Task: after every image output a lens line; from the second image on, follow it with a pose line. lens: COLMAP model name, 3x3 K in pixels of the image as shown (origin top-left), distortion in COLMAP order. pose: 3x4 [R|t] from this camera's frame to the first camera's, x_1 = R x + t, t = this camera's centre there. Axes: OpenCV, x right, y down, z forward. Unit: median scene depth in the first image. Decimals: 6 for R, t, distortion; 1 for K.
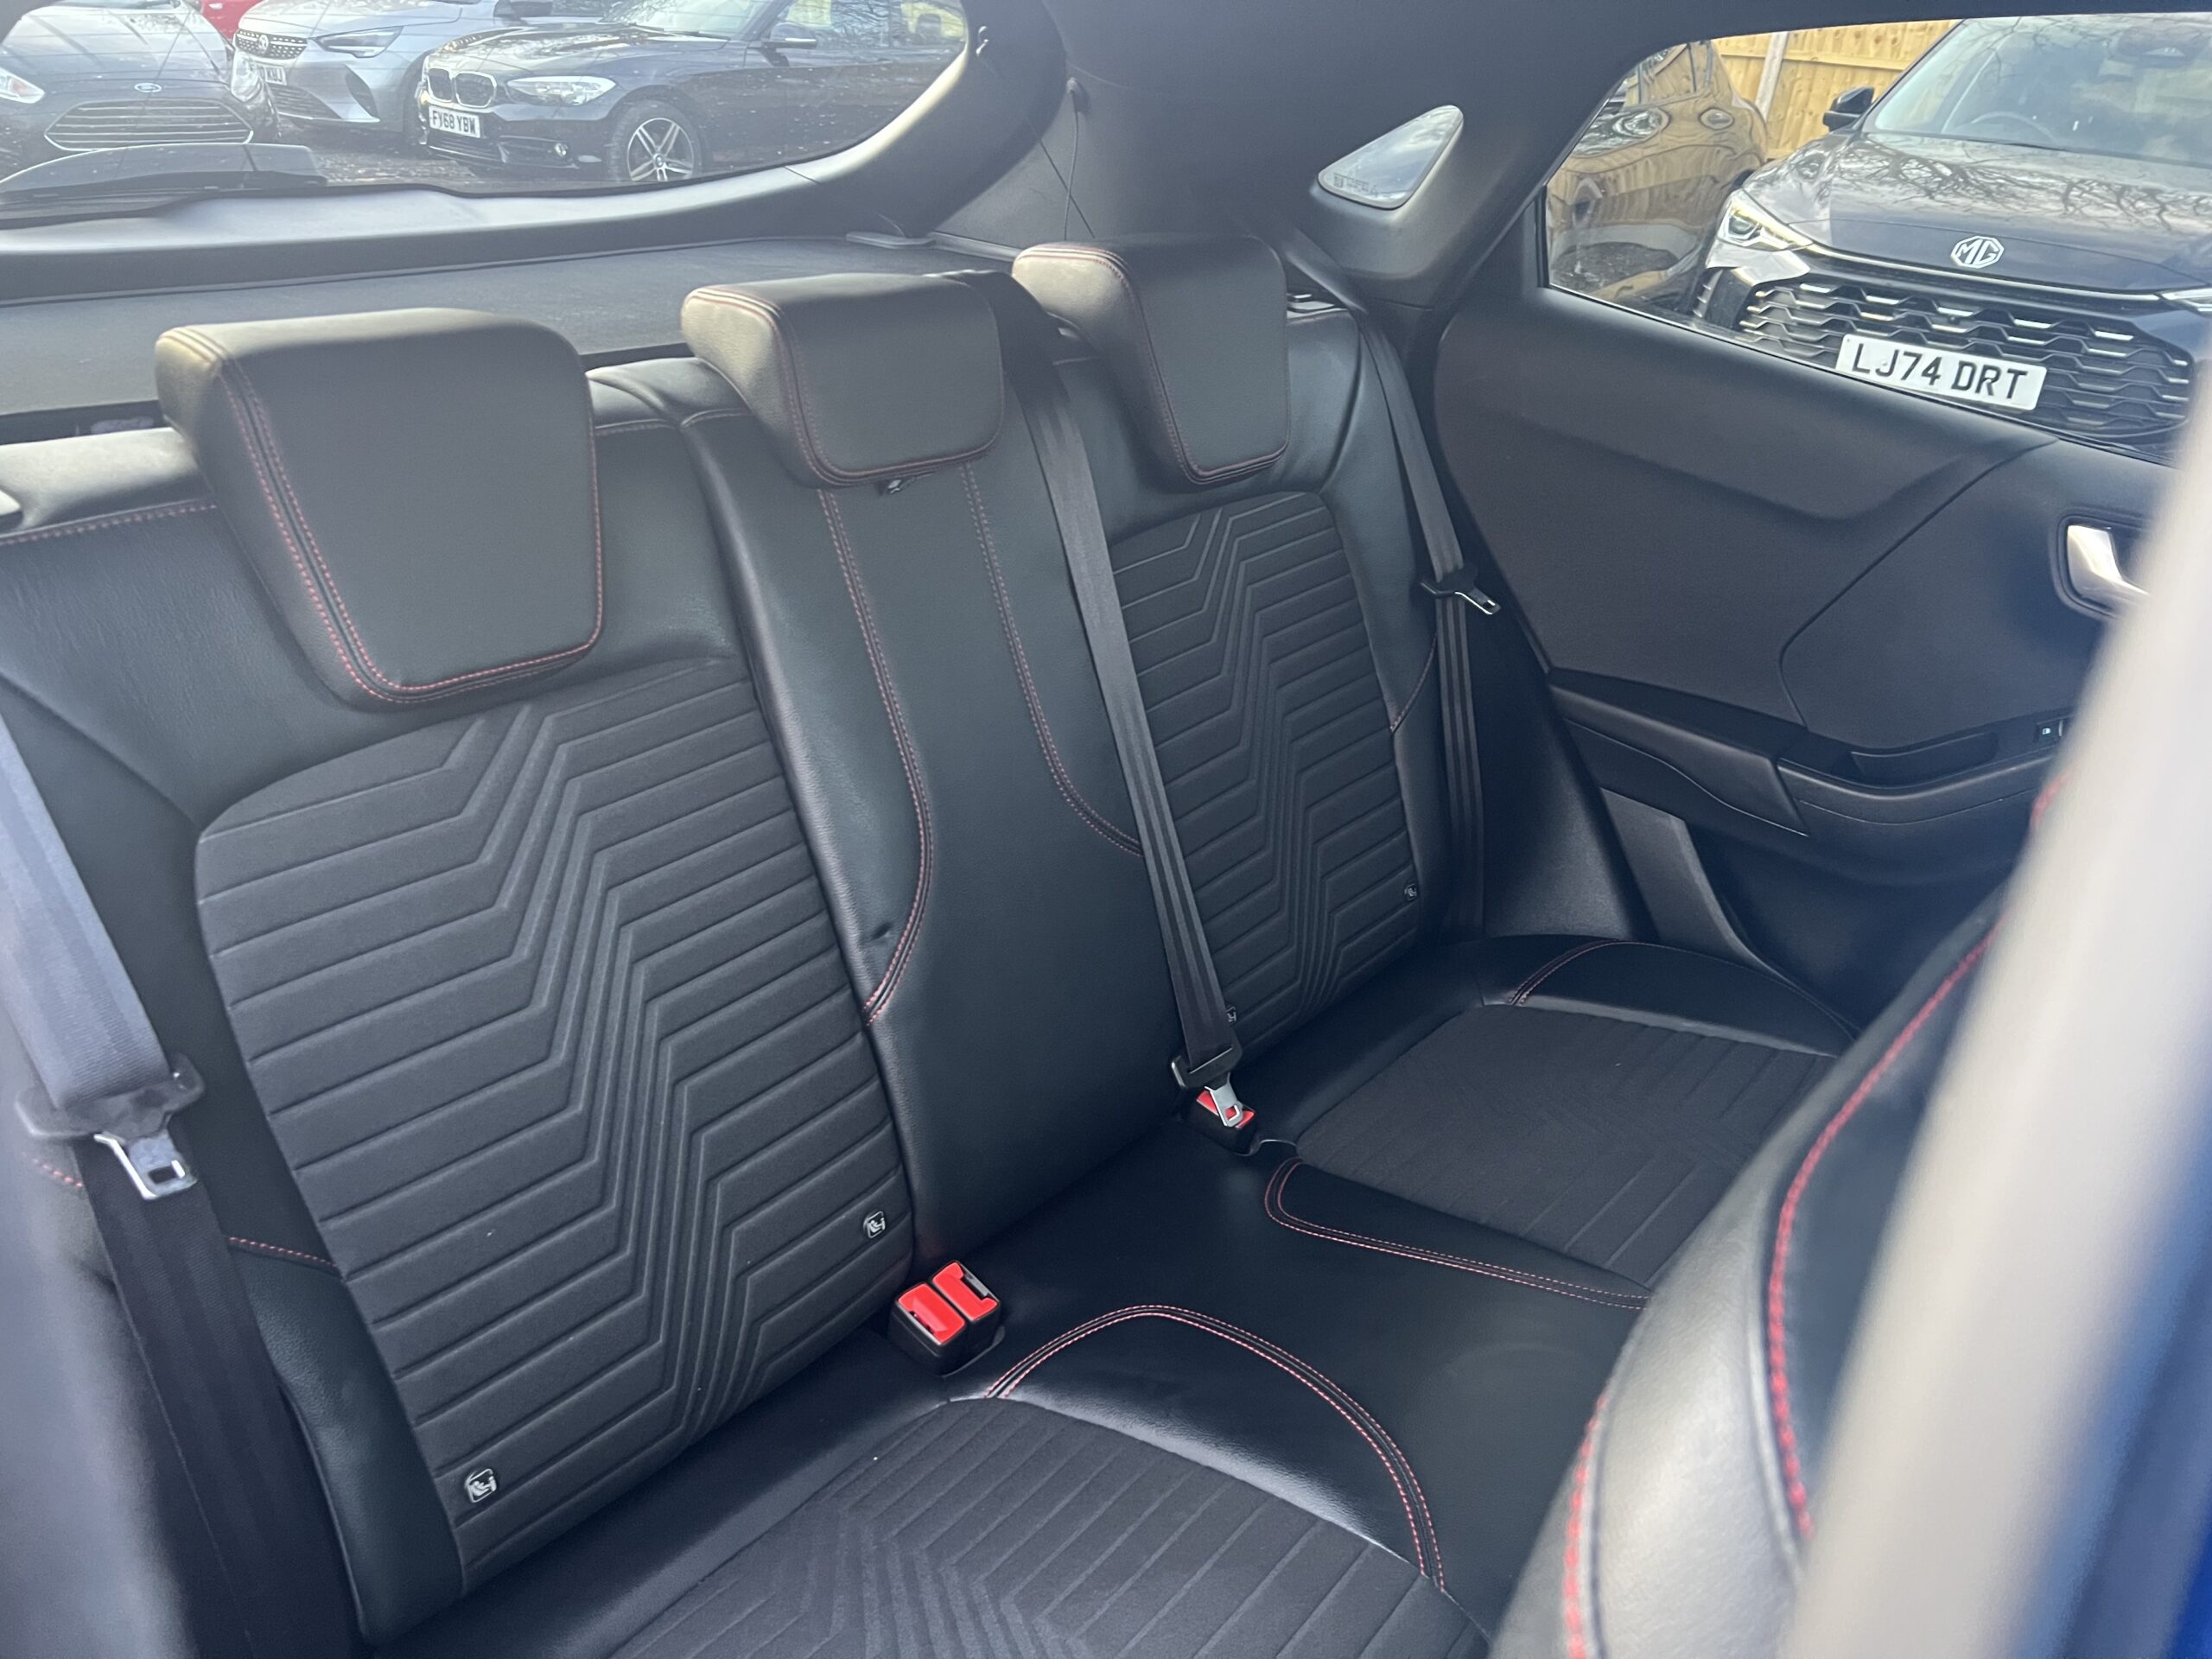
lens RADIAL K [[1682.3, 0, 1101.4], [0, 1682.3, 818.0], [0, 0, 1]] dist [0.021681, -0.014023]
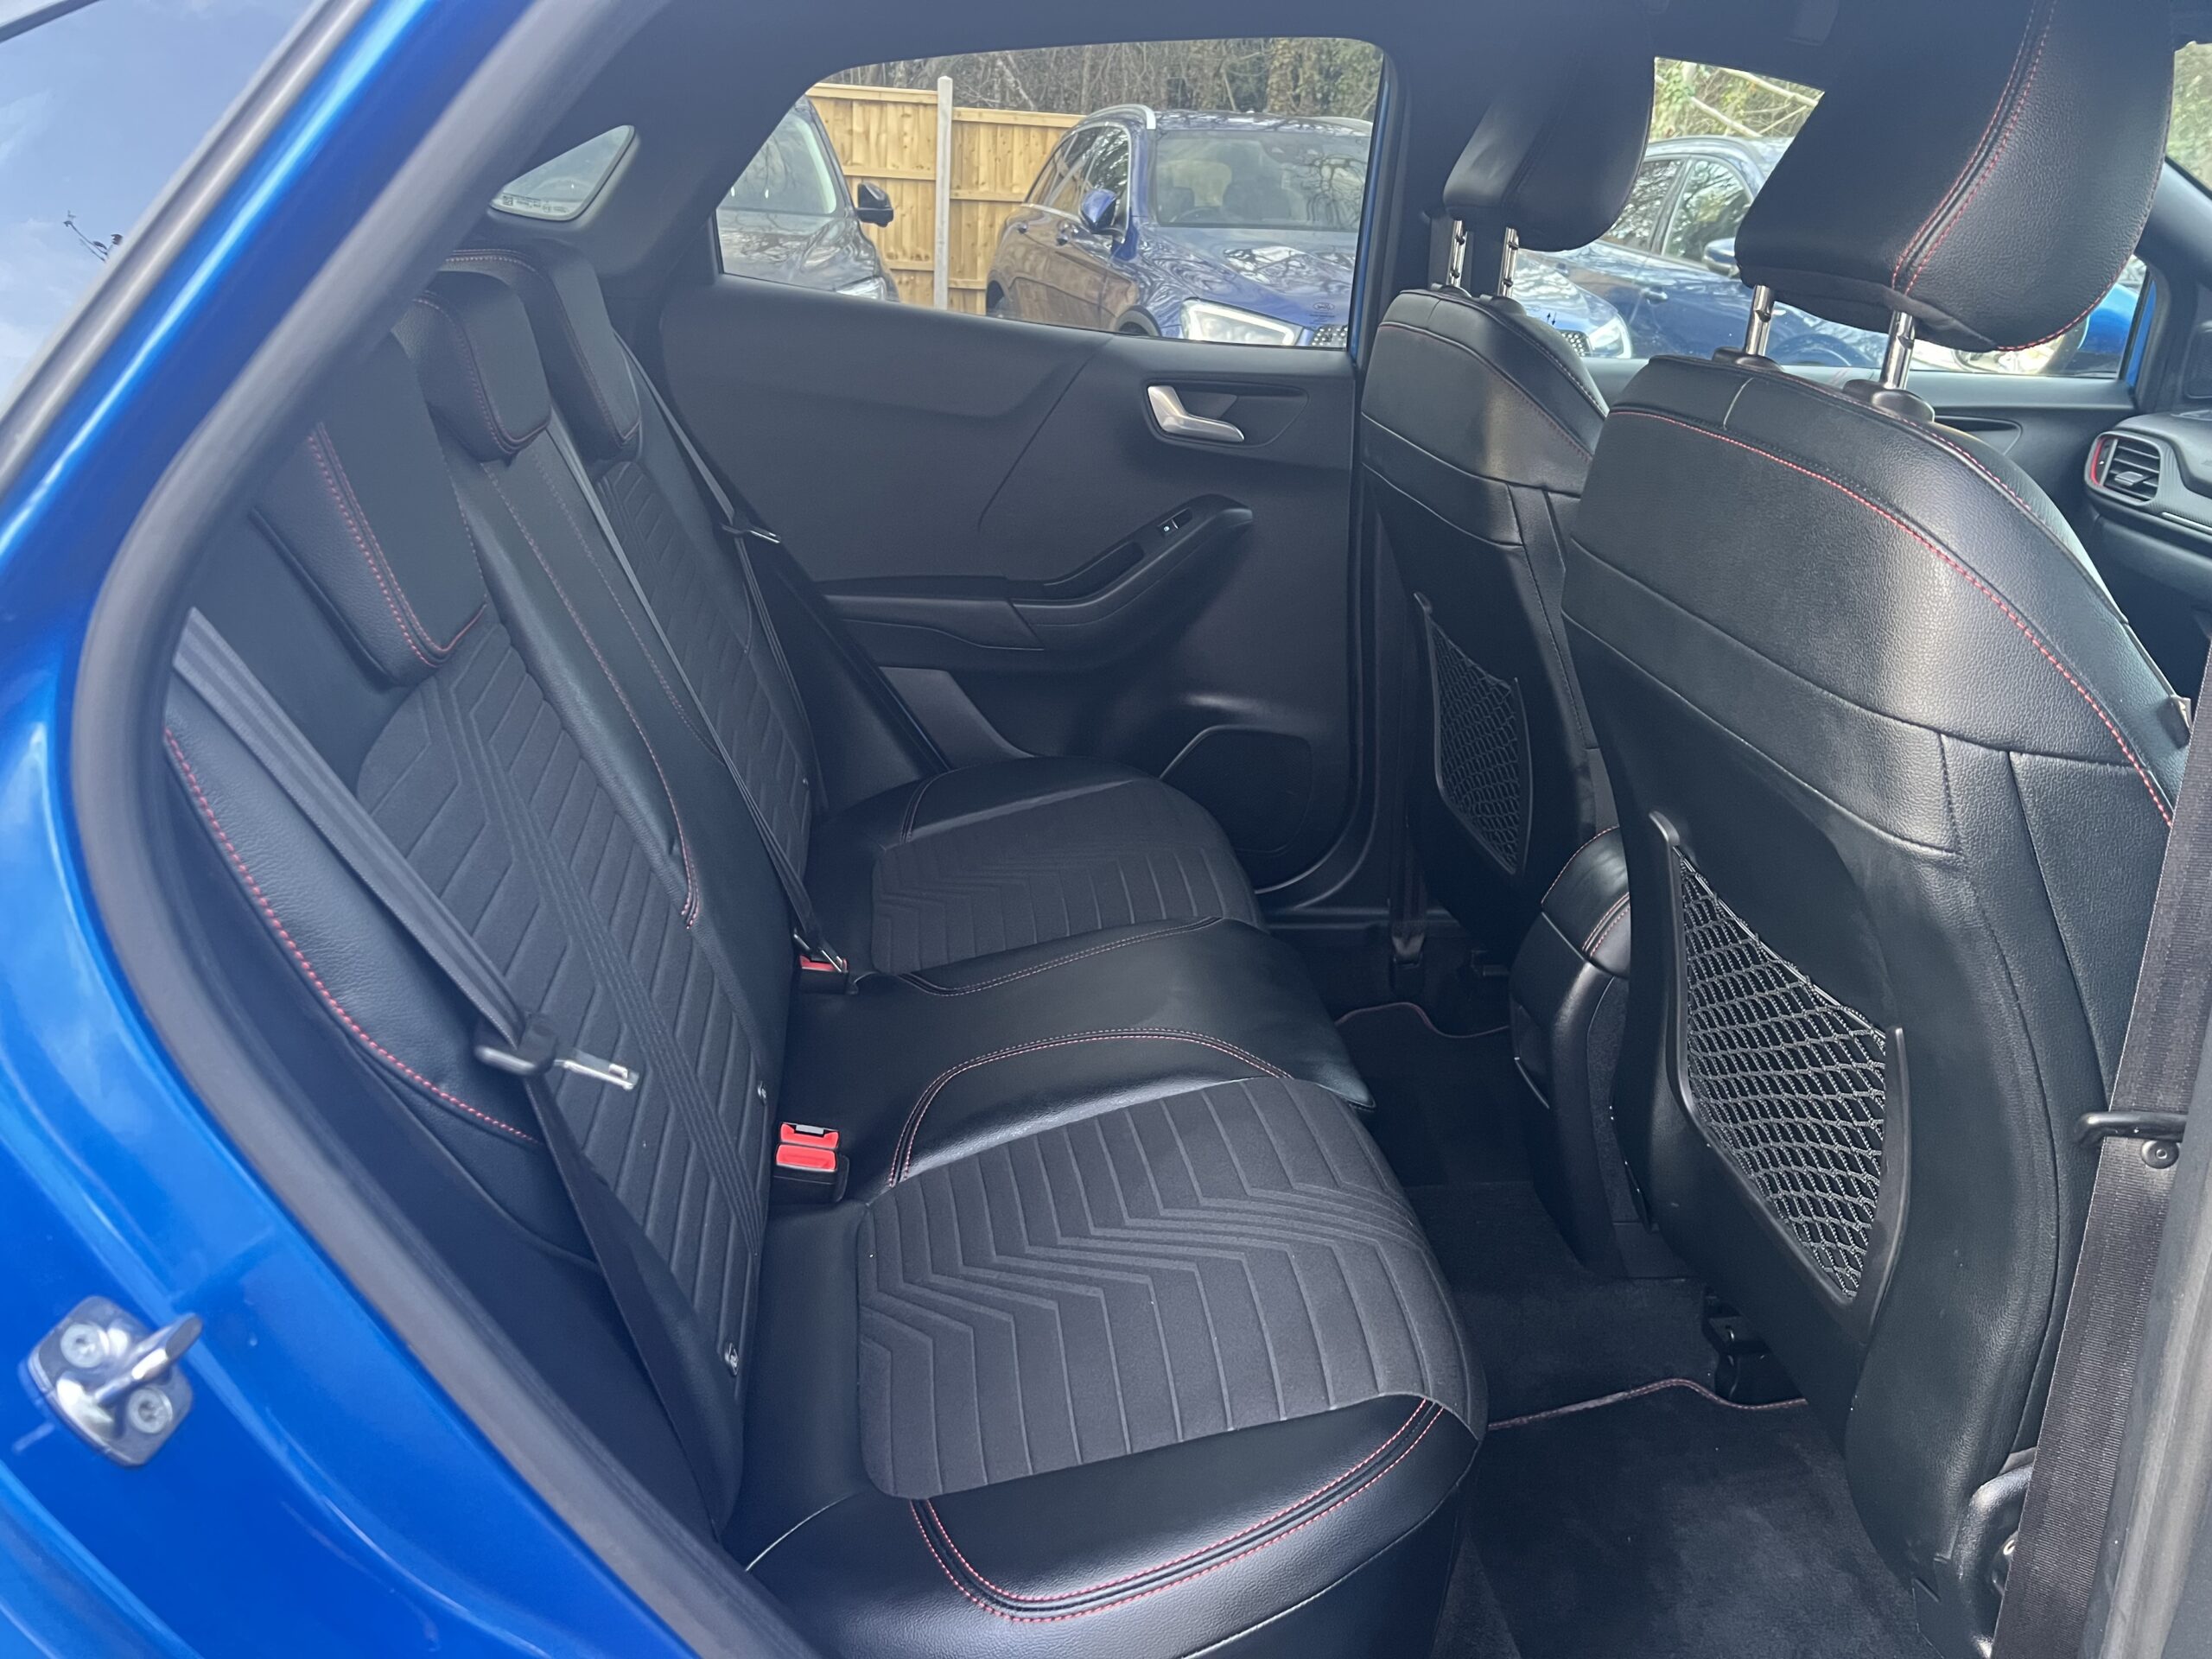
lens RADIAL K [[1649.1, 0, 1069.3], [0, 1649.1, 826.3], [0, 0, 1]] dist [0.093250, -0.106880]
pose [[0.660869, -0.295994, 0.689666, -0.535710], [0.330951, 0.939705, 0.086175, 0.038049], [-0.673590, 0.171295, 0.718982, 0.036234]]
